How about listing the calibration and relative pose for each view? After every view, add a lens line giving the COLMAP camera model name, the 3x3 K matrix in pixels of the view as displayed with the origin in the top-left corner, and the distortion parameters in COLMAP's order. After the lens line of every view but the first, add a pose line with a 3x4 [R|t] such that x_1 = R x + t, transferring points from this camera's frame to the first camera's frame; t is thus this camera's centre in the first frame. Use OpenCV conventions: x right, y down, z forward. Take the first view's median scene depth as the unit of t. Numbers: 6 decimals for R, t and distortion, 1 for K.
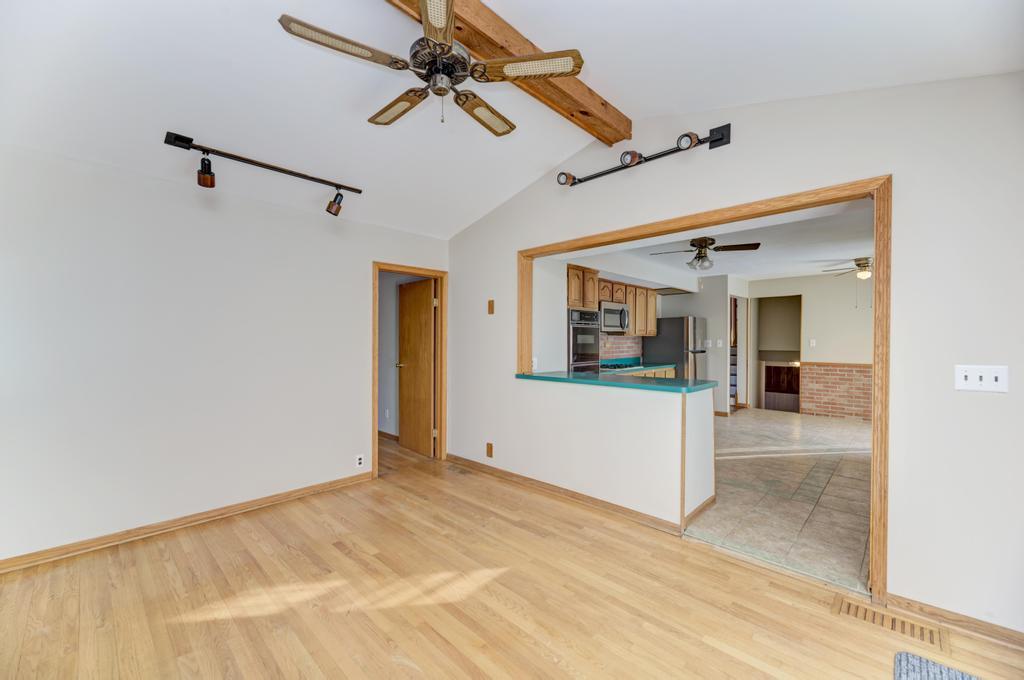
lens RADIAL K [[412.3, 0, 509.6], [0, 412.3, 338.2], [0, 0, 1]] dist [0.001498, -0.000048]
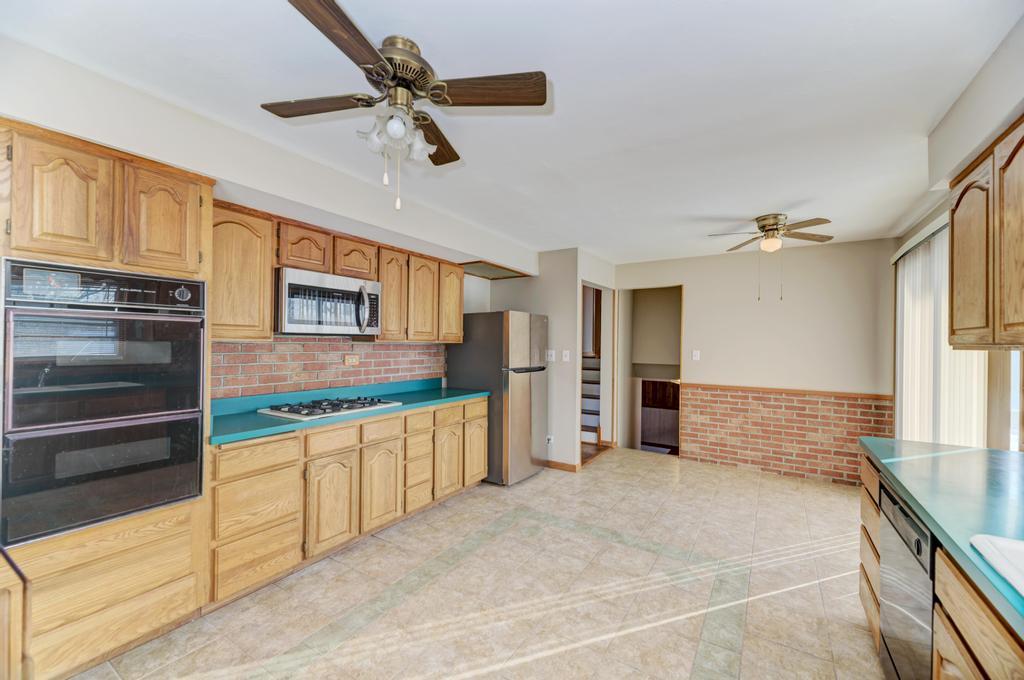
lens RADIAL K [[412.3, 0, 515.7], [0, 412.3, 342.6], [0, 0, 1]] dist [0.001498, -0.000048]
pose [[0.979019, 0.008152, 0.203608, 0.308505], [-0.008241, 0.999966, -0.000411, -0.006625], [-0.203604, -0.001275, 0.979052, 0.401428]]
